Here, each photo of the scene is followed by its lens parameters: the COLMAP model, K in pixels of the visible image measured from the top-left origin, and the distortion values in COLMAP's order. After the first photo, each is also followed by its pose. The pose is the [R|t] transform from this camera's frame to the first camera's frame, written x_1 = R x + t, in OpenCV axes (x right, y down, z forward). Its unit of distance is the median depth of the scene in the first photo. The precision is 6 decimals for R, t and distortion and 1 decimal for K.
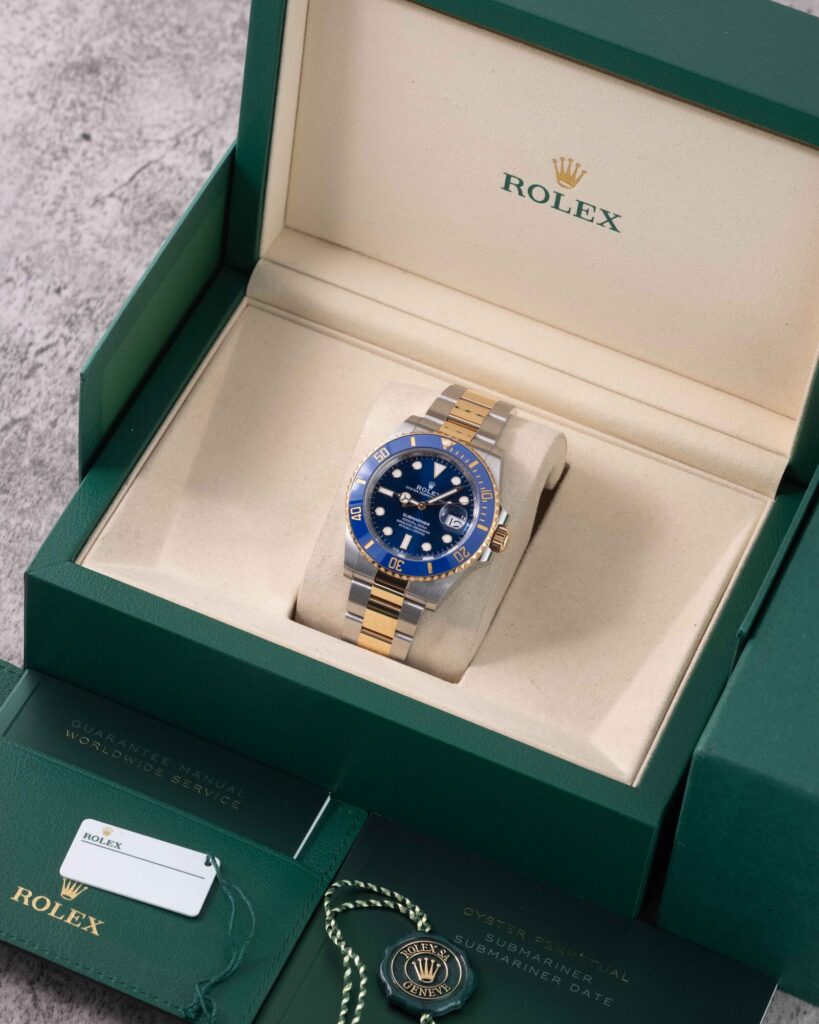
lens RADIAL K [[4680.5, 0, 409.6], [0, 4680.5, 513.7], [0, 0, 1]] dist [0.192620, 0.000000]
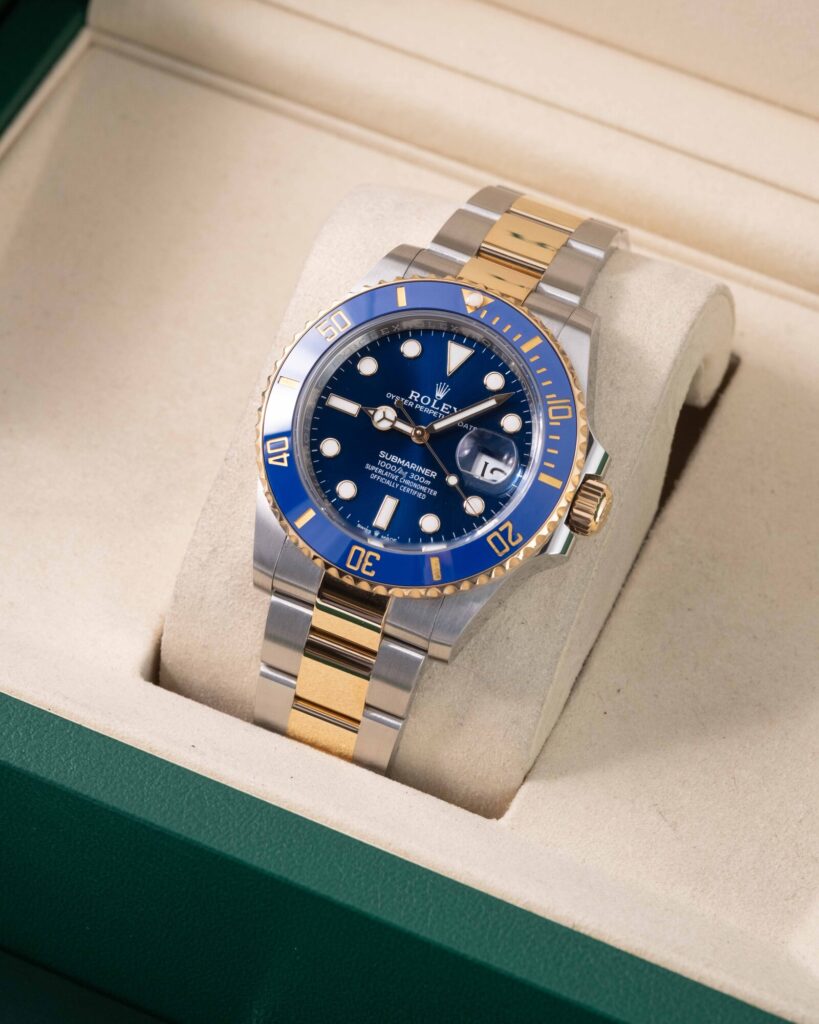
lens RADIAL K [[4680.5, 0, 372.5], [0, 4680.5, 410.9], [0, 0, 1]] dist [0.192620, 0.000000]
pose [[0.998923, -0.003633, -0.046257, 0.019258], [0.002320, 0.999594, -0.028408, 0.009069], [0.046341, 0.028270, 0.998526, 0.534326]]
